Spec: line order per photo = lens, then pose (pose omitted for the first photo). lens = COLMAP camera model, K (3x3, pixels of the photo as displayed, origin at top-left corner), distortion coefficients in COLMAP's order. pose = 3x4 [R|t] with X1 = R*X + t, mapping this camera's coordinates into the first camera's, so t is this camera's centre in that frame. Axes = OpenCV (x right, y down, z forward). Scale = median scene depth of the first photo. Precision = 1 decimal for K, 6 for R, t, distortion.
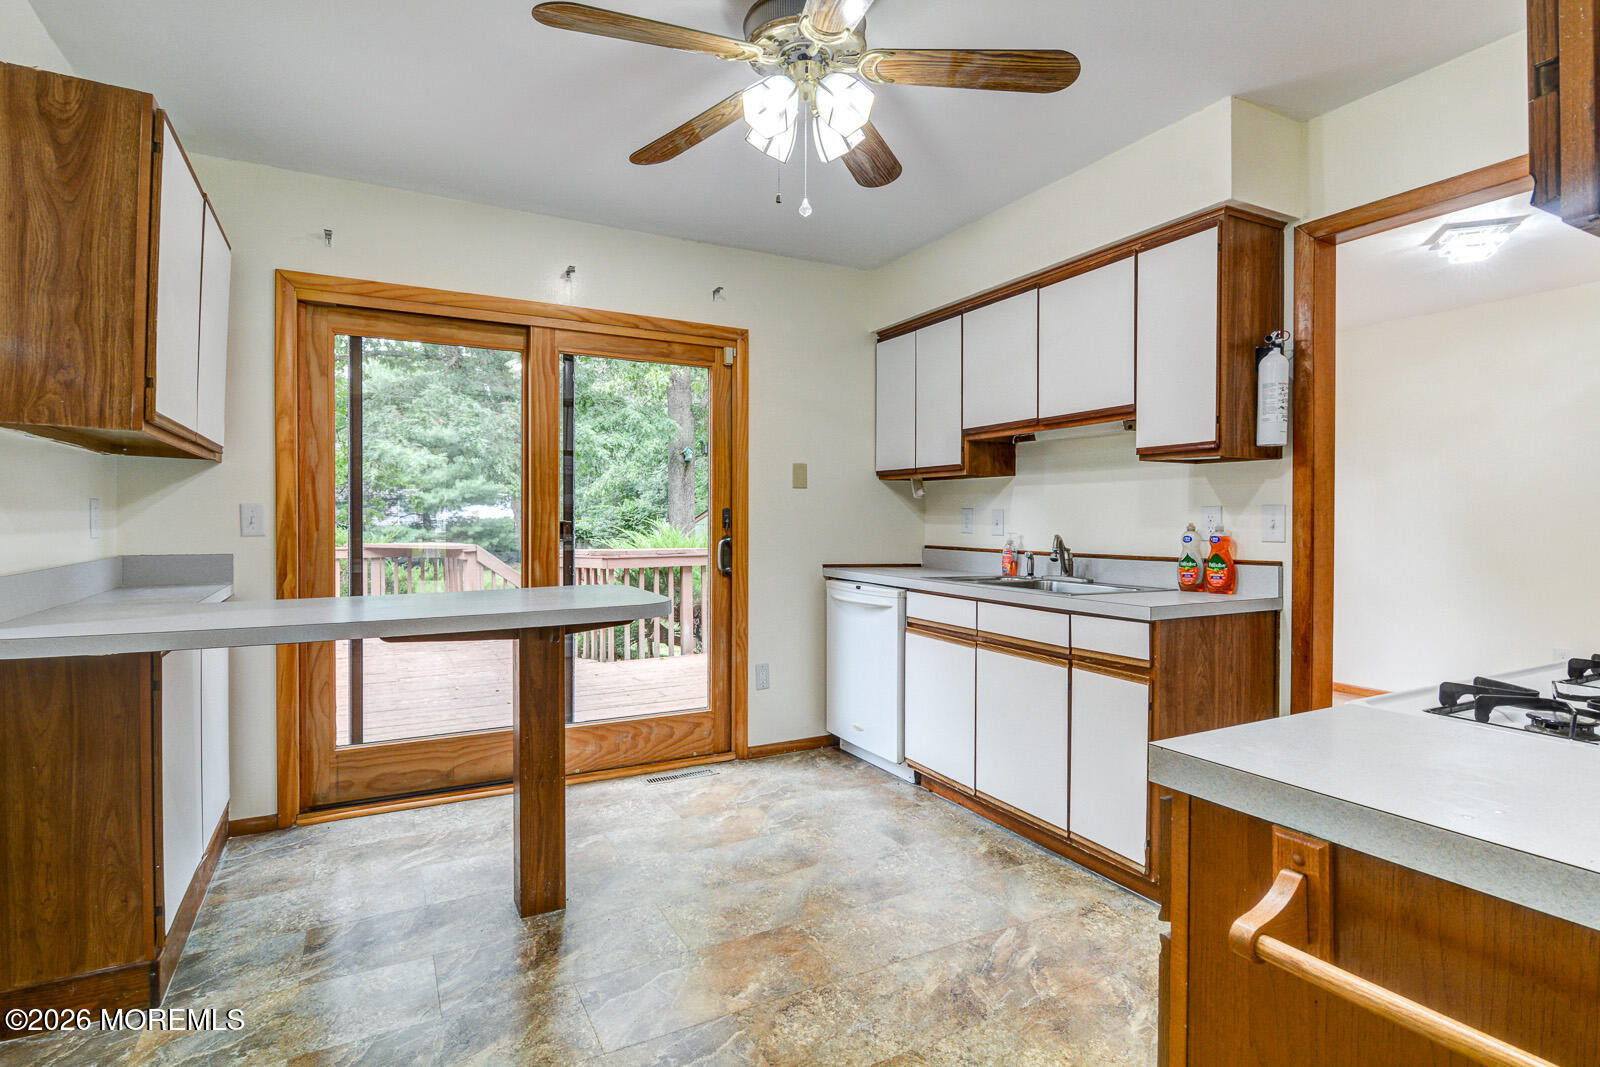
lens RADIAL K [[788.0, 0, 785.9], [0, 788.0, 521.2], [0, 0, 1]] dist [0.020614, -0.032613]
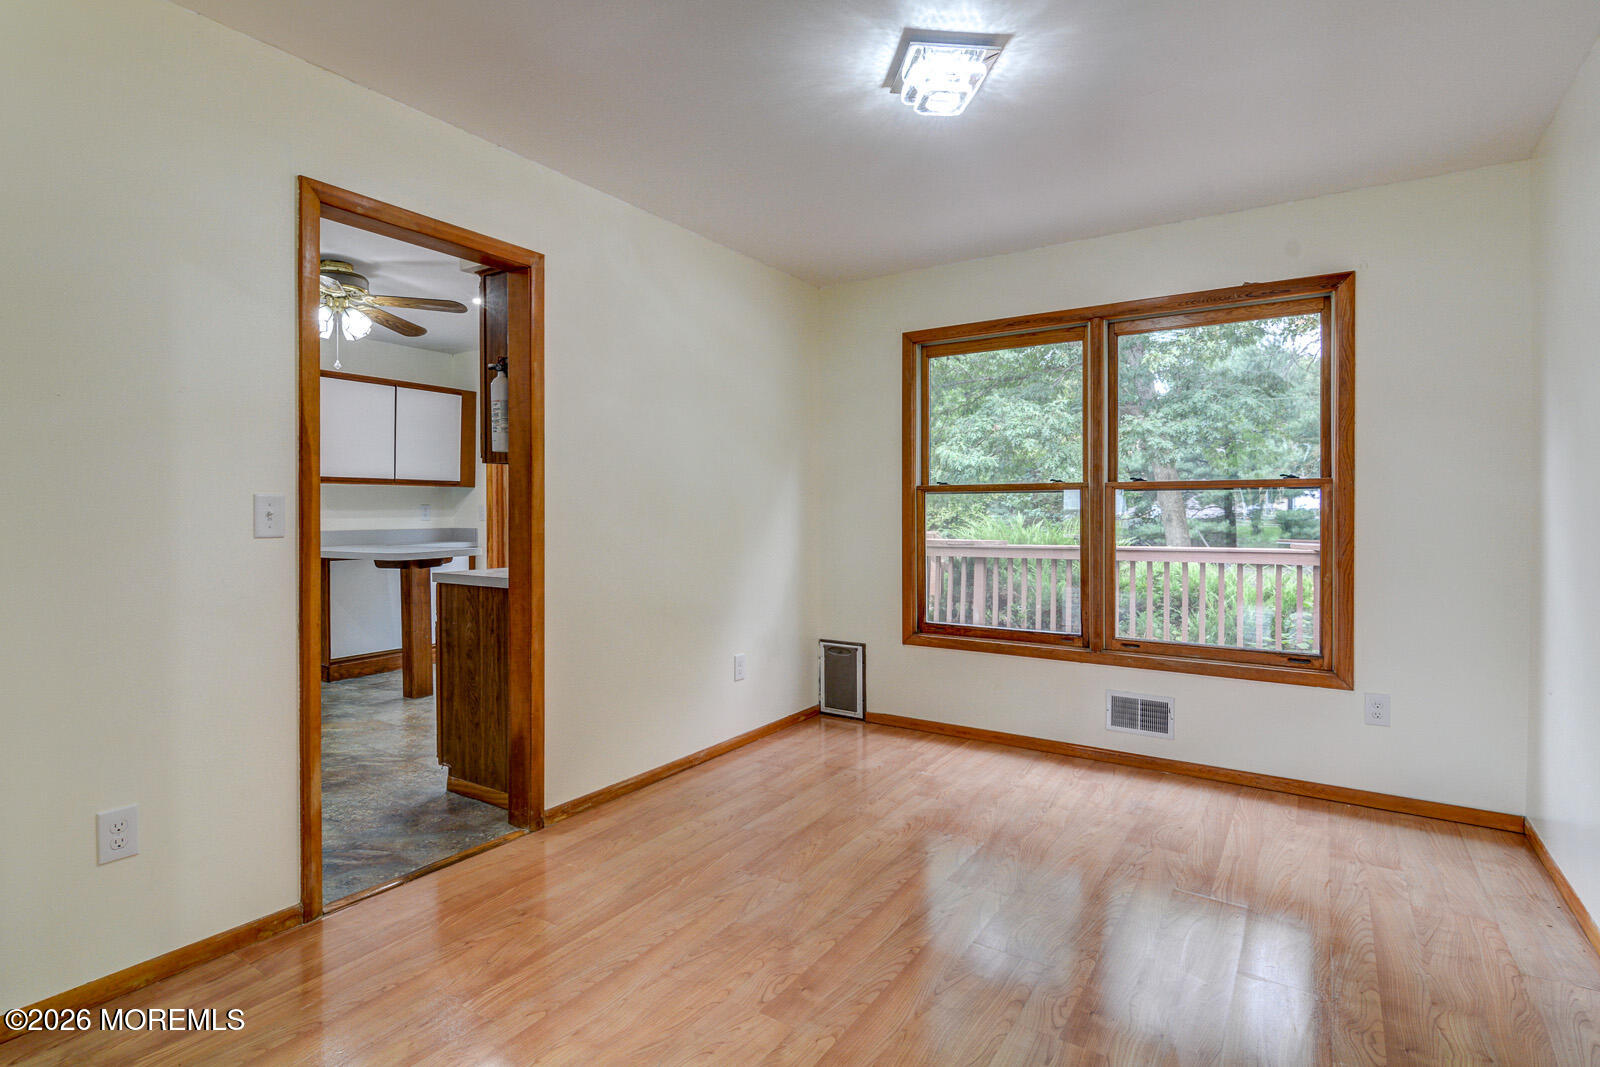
lens RADIAL K [[788.0, 0, 785.9], [0, 788.0, 521.2], [0, 0, 1]] dist [0.020614, -0.032613]
pose [[0.487122, 0.008912, -0.873288, 1.656574], [-0.001279, 0.999954, 0.009491, -0.000411], [0.873333, -0.003507, 0.487111, 0.698181]]
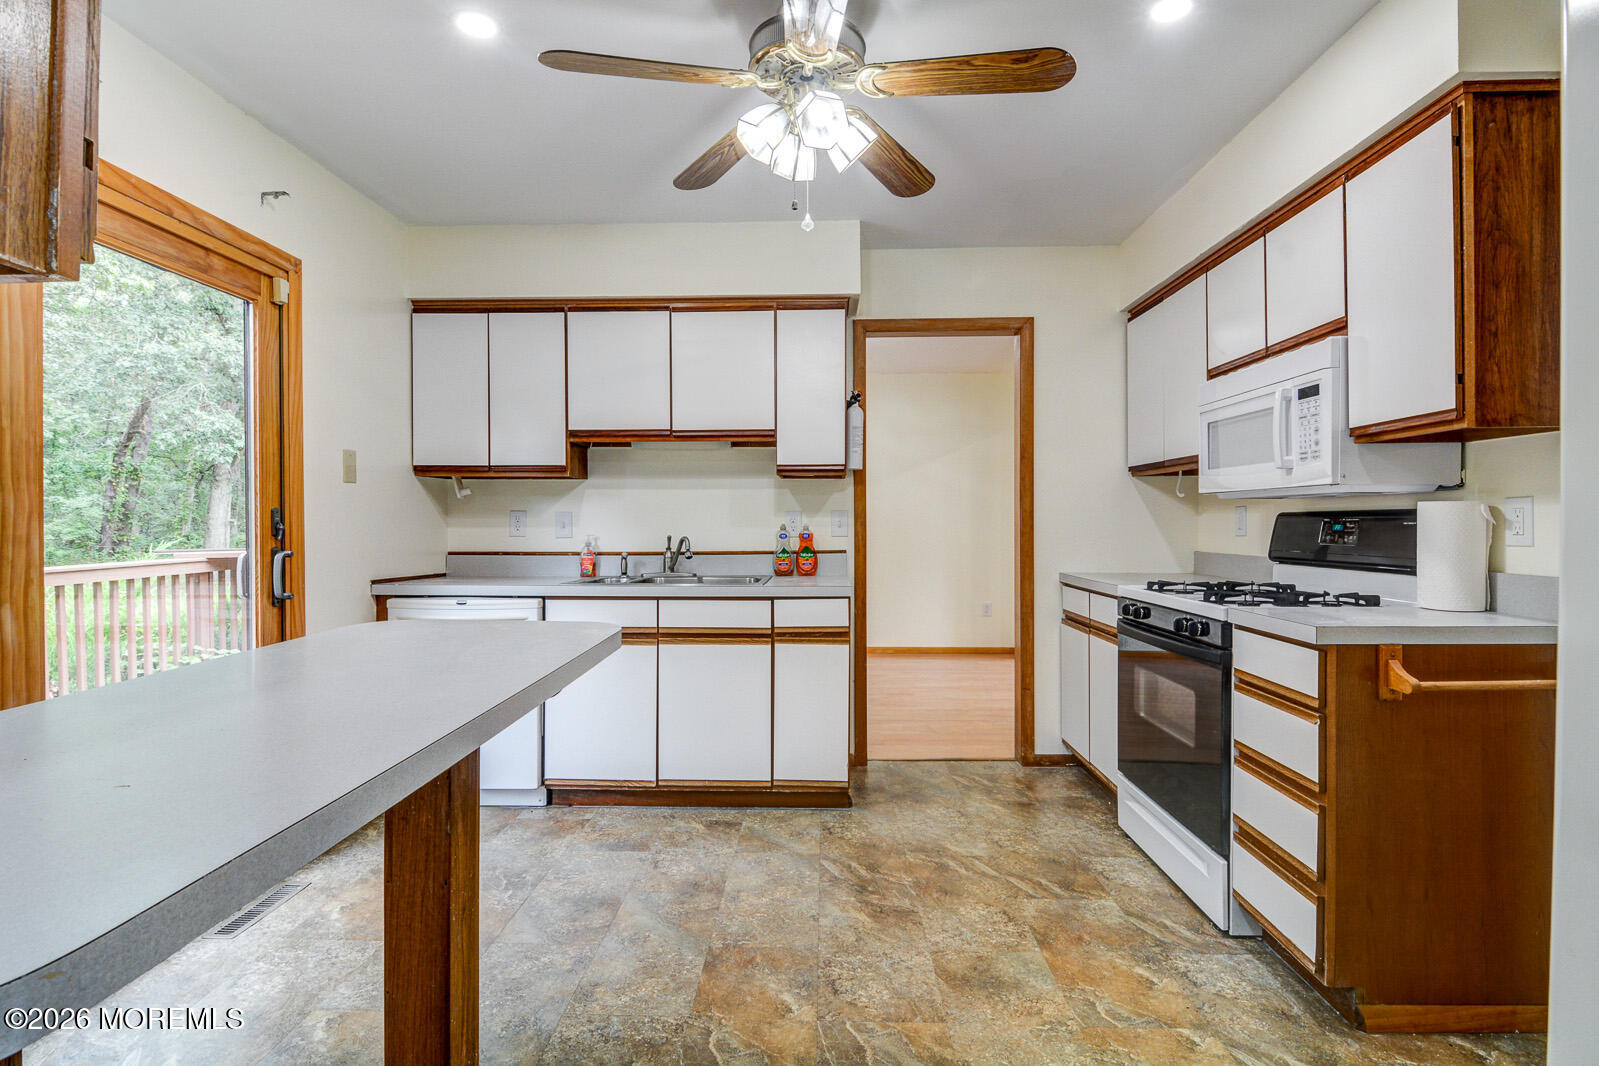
lens RADIAL K [[787.5, 0, 785.4], [0, 787.5, 520.7], [0, 0, 1]] dist [0.020614, -0.032613]
pose [[0.495340, -0.003880, 0.868691, -0.613243], [0.006755, 0.999977, 0.000615, -0.003521], [-0.868673, 0.005564, 0.495355, 0.350249]]
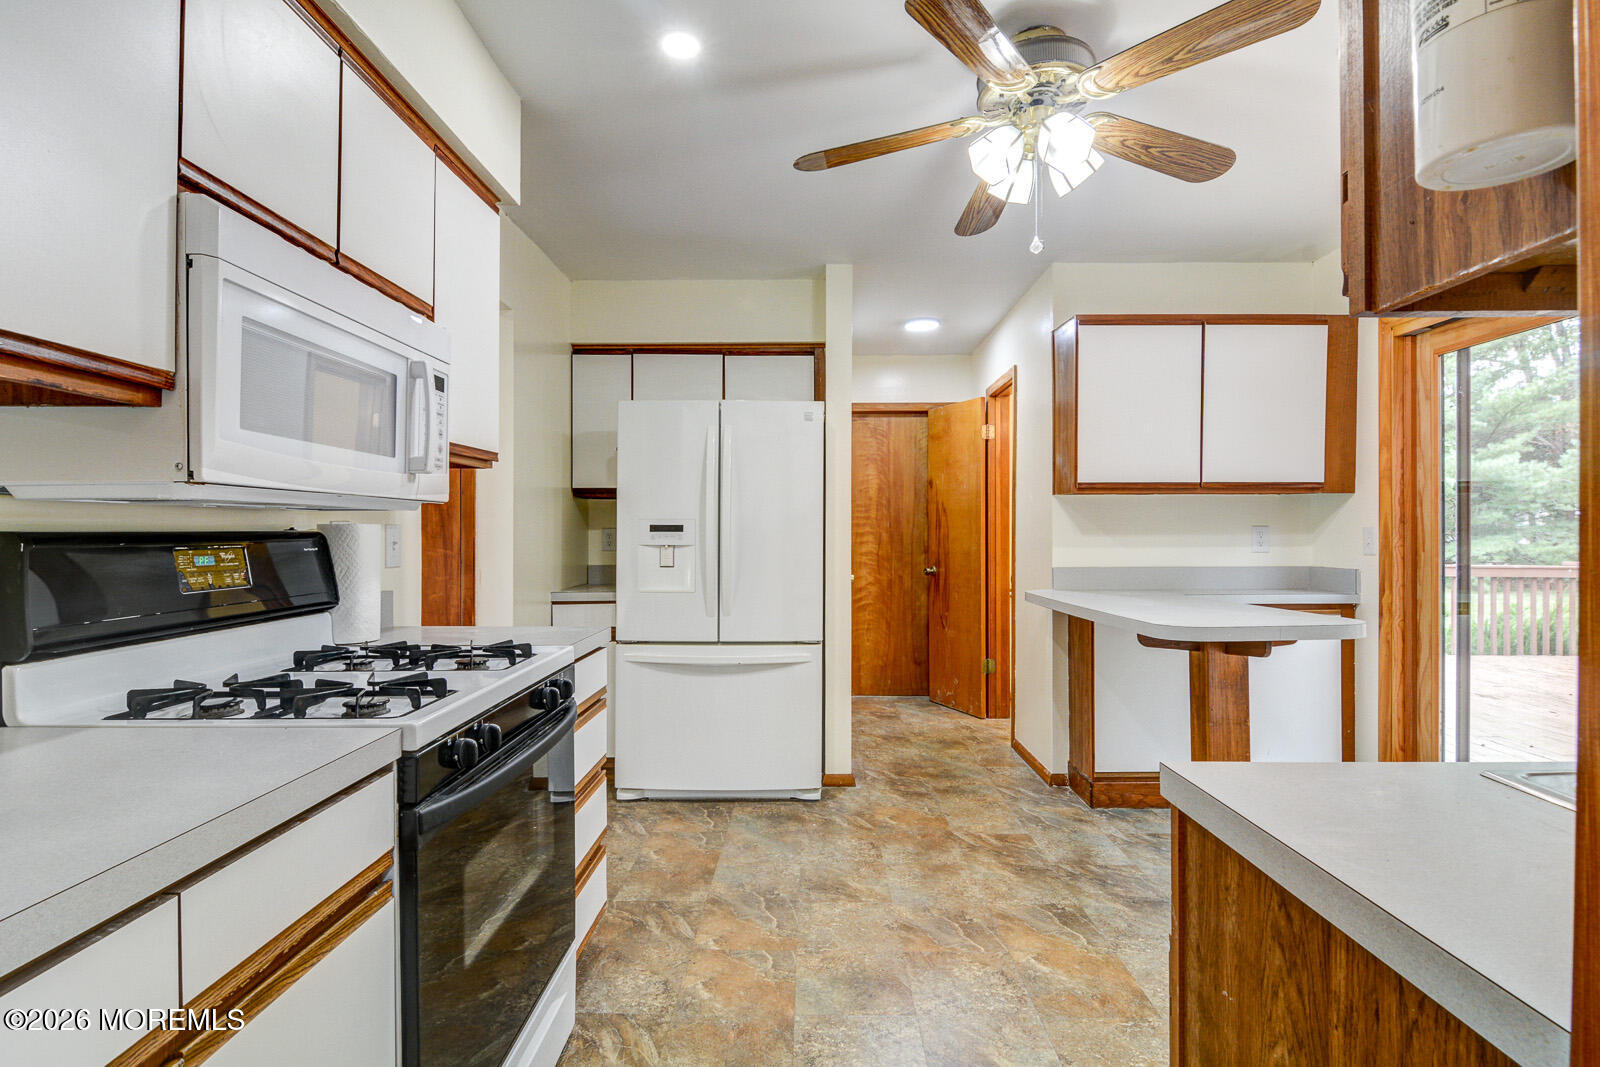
lens RADIAL K [[789.9, 0, 822.1], [0, 789.9, 525.1], [0, 0, 1]] dist [0.002411, -0.000938]
pose [[-0.450799, -0.008225, -0.892588, 0.740243], [-0.006152, 0.999962, -0.006107, -0.012555], [0.892605, 0.002738, -0.450832, 0.834464]]
